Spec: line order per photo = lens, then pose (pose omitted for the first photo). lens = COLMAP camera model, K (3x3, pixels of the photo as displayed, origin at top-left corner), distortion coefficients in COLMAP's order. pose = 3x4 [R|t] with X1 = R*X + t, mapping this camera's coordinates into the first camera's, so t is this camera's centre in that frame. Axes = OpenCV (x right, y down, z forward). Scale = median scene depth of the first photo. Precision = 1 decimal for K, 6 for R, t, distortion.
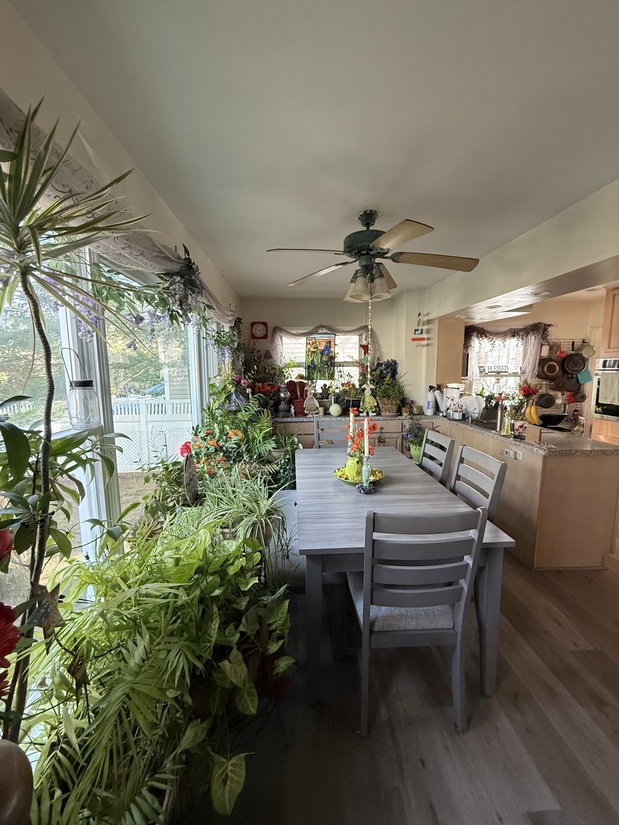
lens RADIAL K [[327.6, 0, 309.5], [0, 327.6, 412.5], [0, 0, 1]] dist [0.001285, 0.000107]
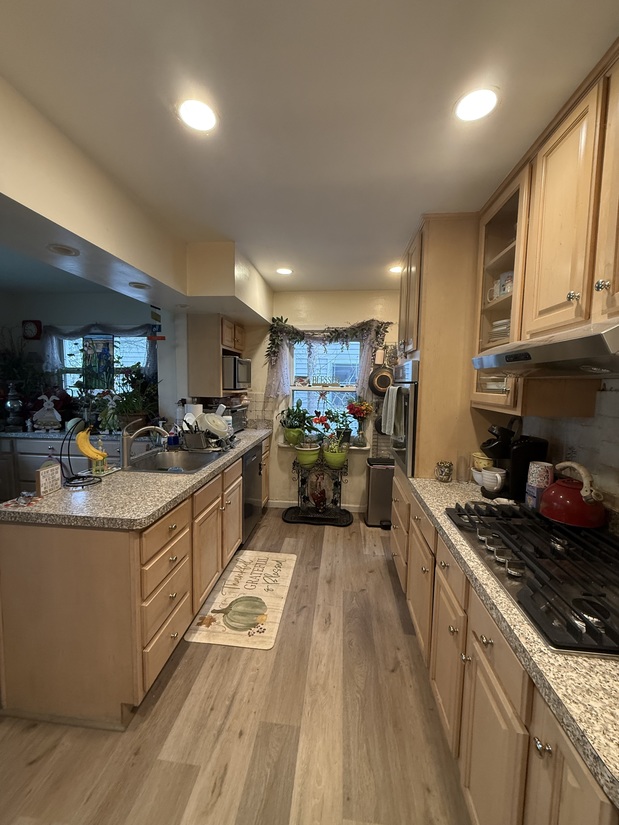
lens RADIAL K [[327.6, 0, 309.5], [0, 327.6, 412.5], [0, 0, 1]] dist [0.001285, 0.000107]
pose [[0.988769, 0.035275, -0.145227, 0.698134], [-0.040682, 0.998579, -0.034432, -0.031861], [0.143806, 0.039954, 0.988799, 0.252180]]
